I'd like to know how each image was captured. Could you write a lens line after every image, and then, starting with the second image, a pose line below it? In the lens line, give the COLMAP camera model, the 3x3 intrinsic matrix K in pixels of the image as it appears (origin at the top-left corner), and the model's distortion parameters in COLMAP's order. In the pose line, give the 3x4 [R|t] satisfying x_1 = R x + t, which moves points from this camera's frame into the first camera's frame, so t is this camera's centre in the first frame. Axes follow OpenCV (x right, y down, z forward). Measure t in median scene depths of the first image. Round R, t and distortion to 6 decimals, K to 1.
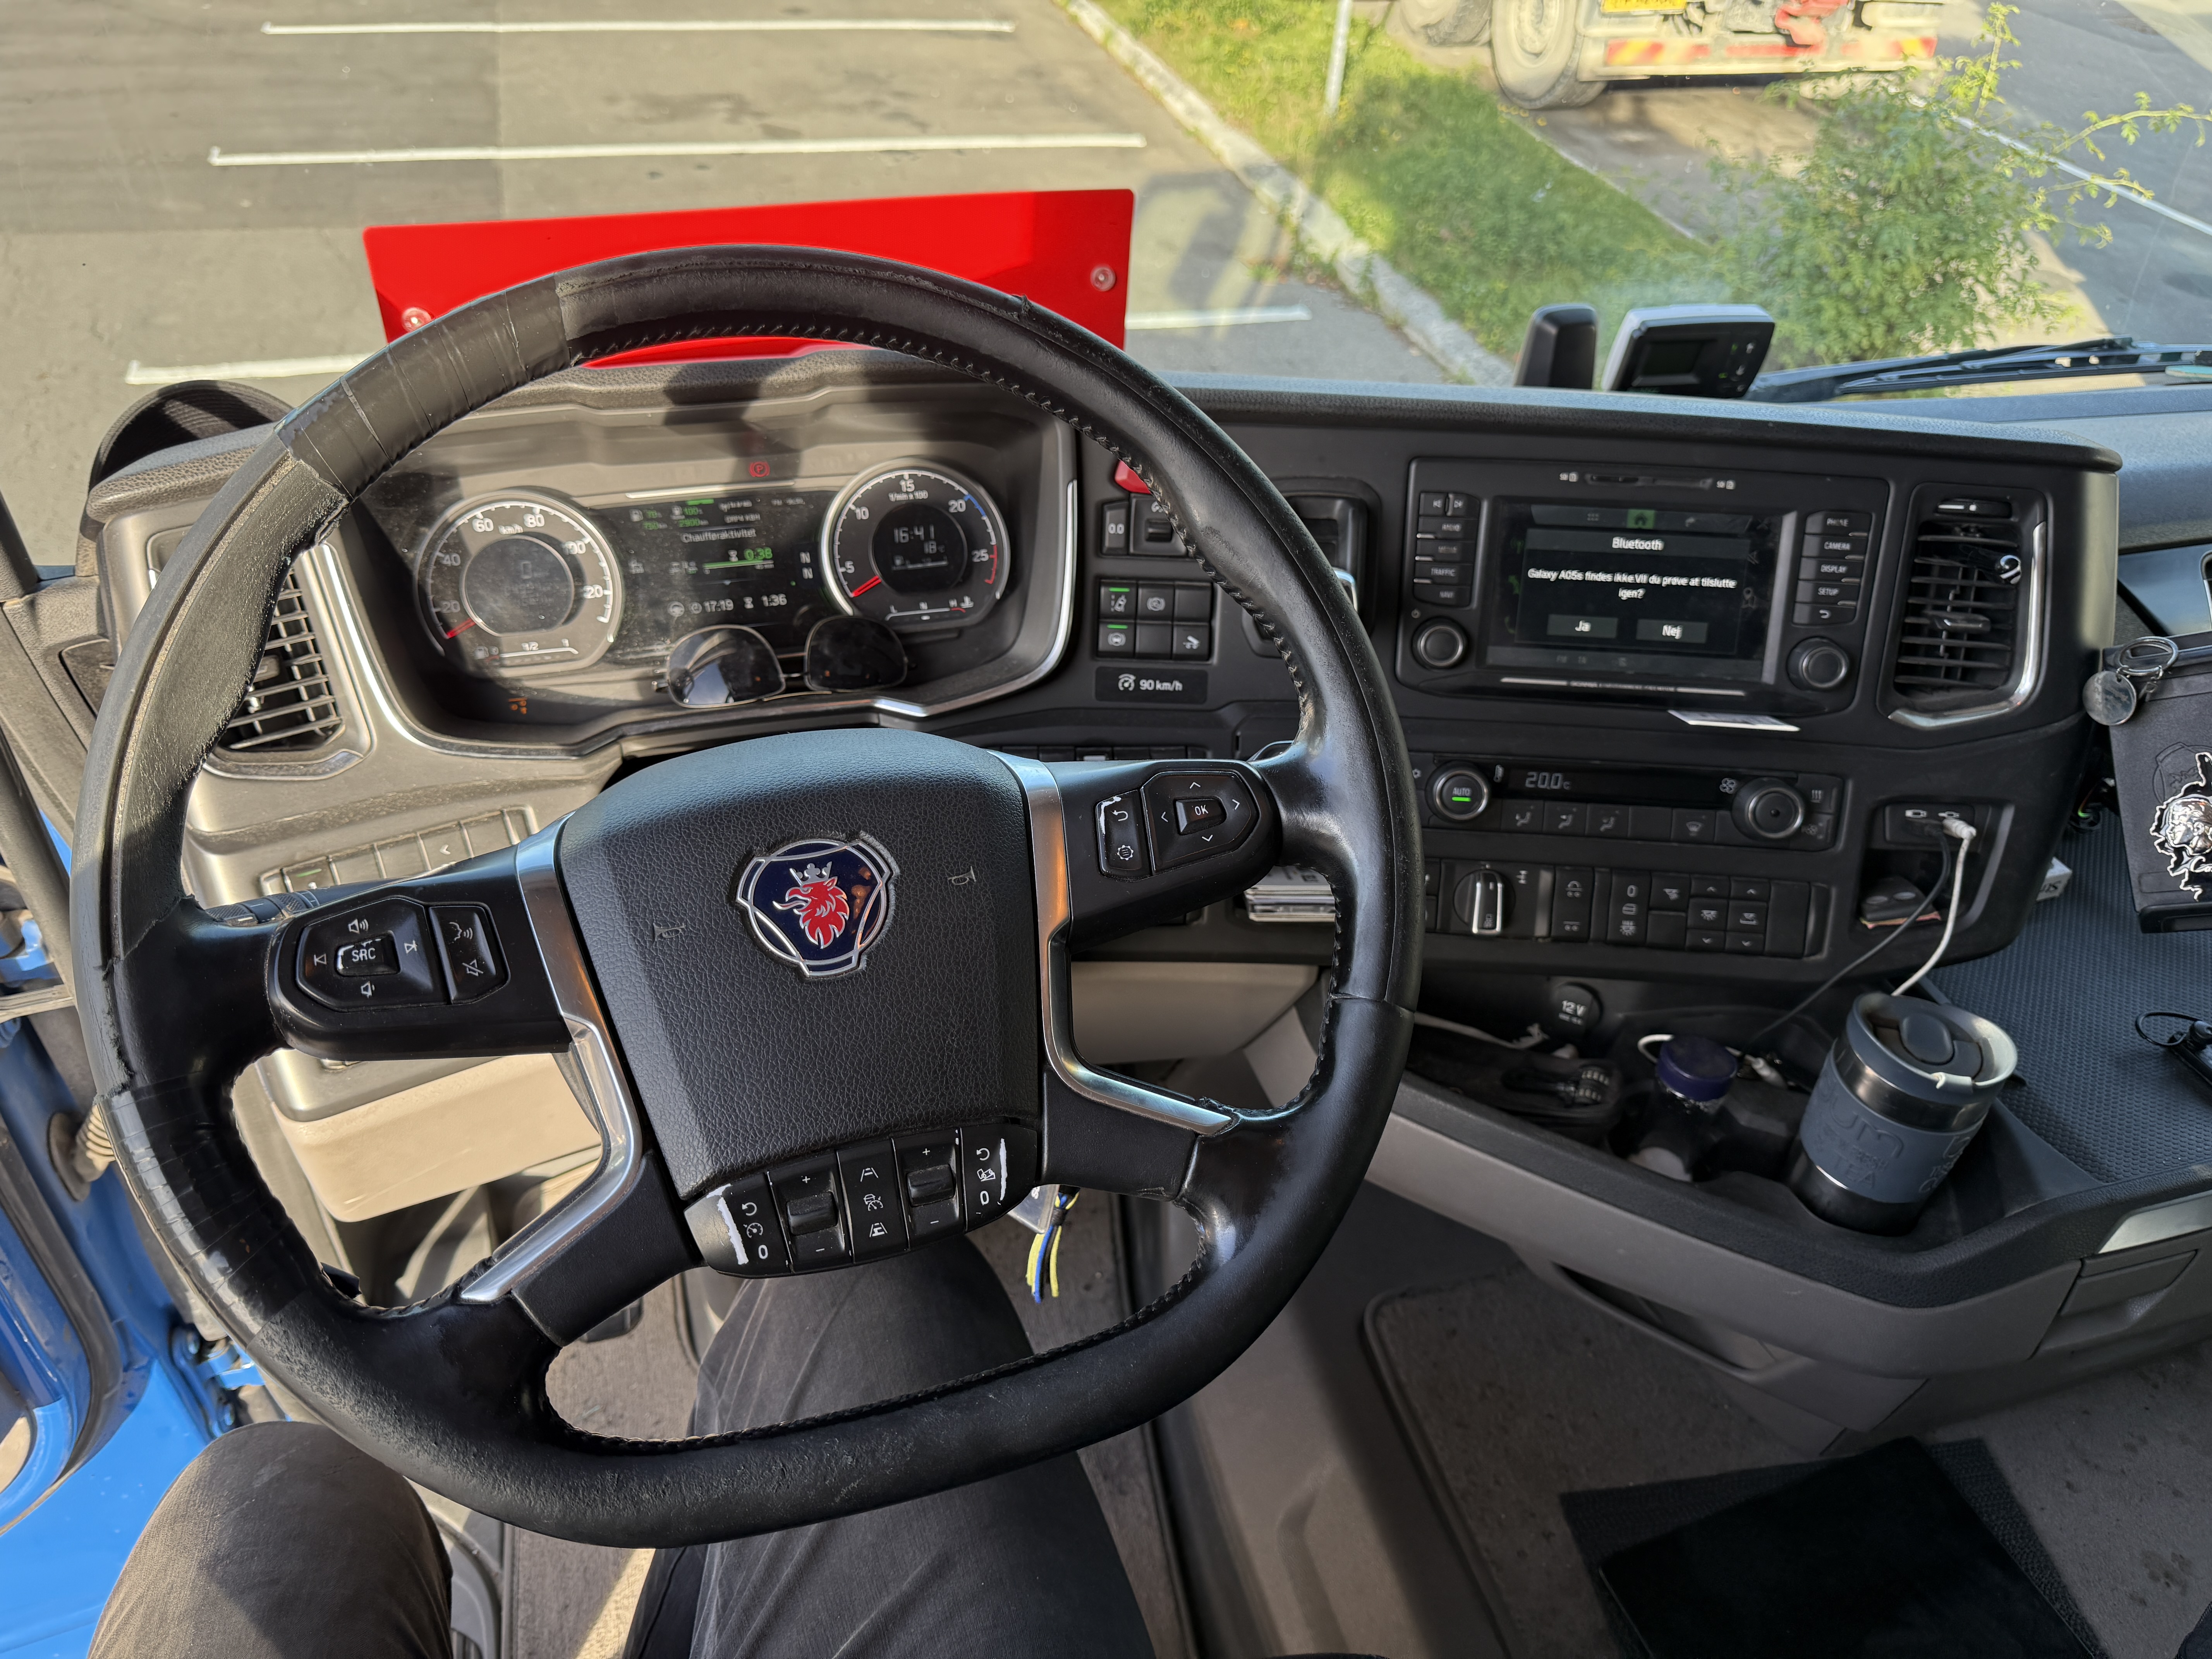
lens RADIAL K [[1534.8, 0, 1106.0], [0, 1534.8, 829.5], [0, 0, 1]] dist [0.077234, -0.101964]
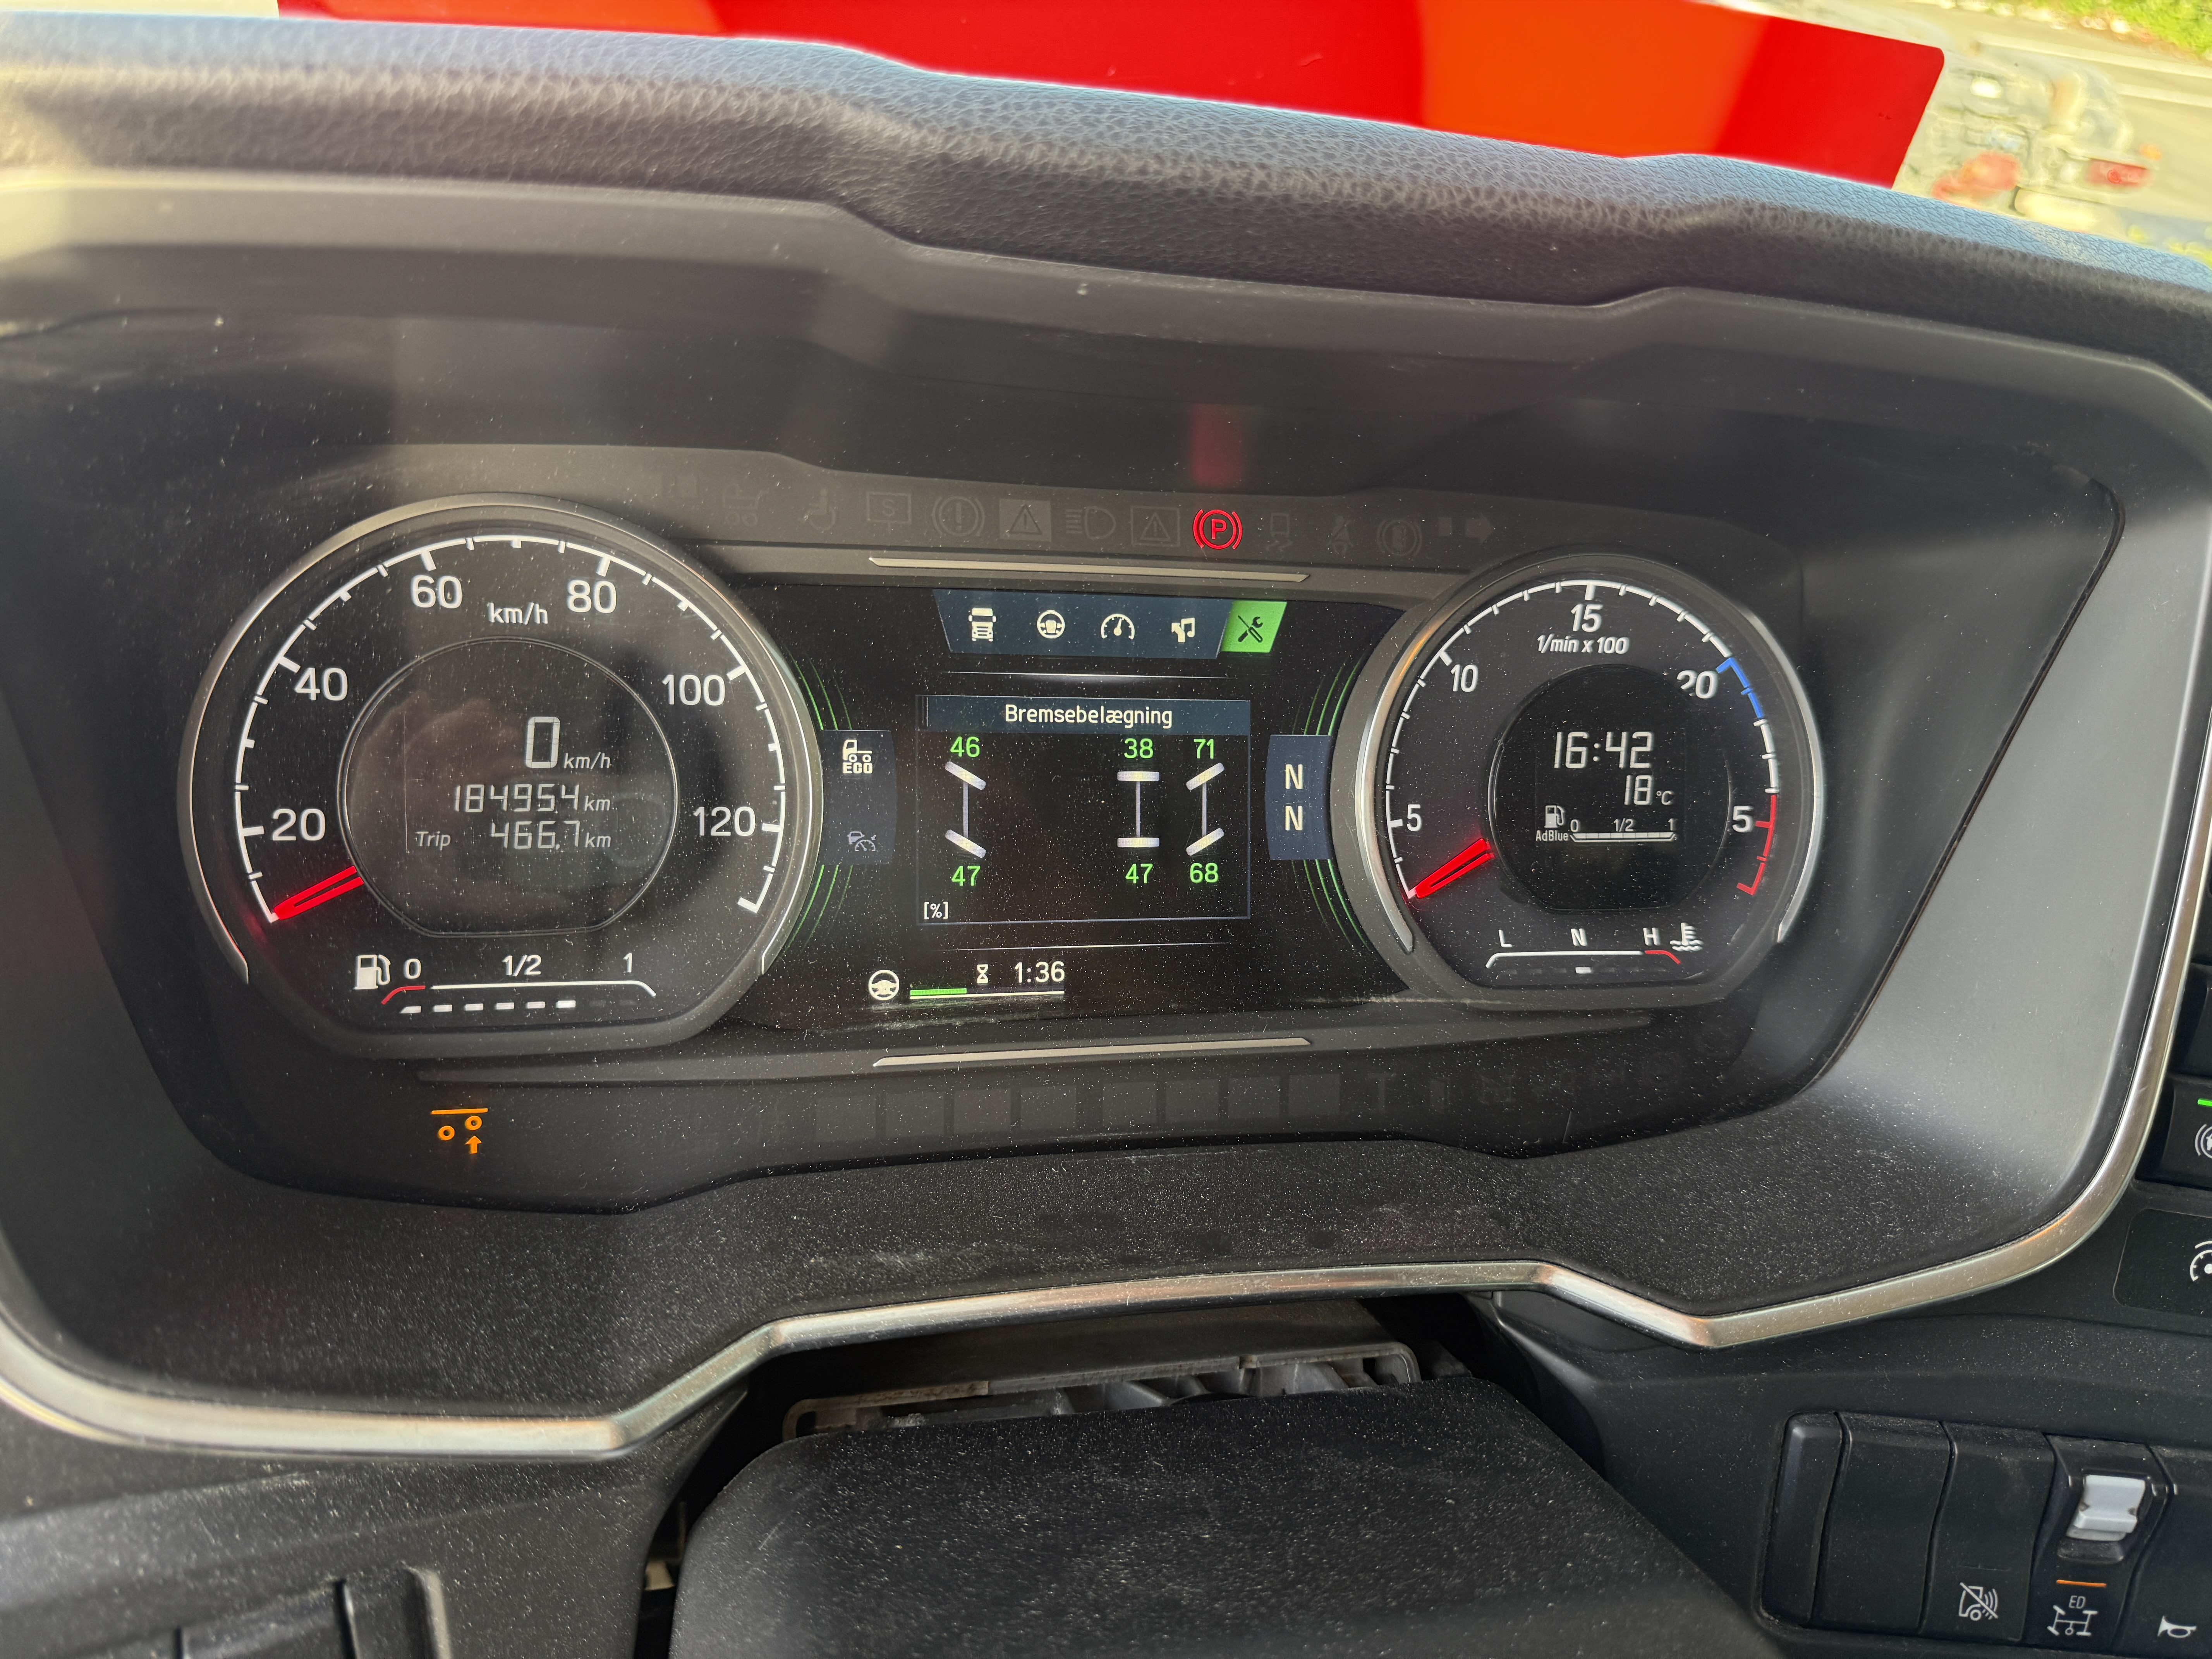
lens RADIAL K [[1576.1, 0, 1106.0], [0, 1576.1, 829.5], [0, 0, 1]] dist [-0.004740, -0.023125]
pose [[0.992011, 0.123849, -0.023992, -0.229076], [-0.125378, 0.988959, -0.078993, -0.128435], [0.013943, 0.081370, 0.996586, 0.626651]]
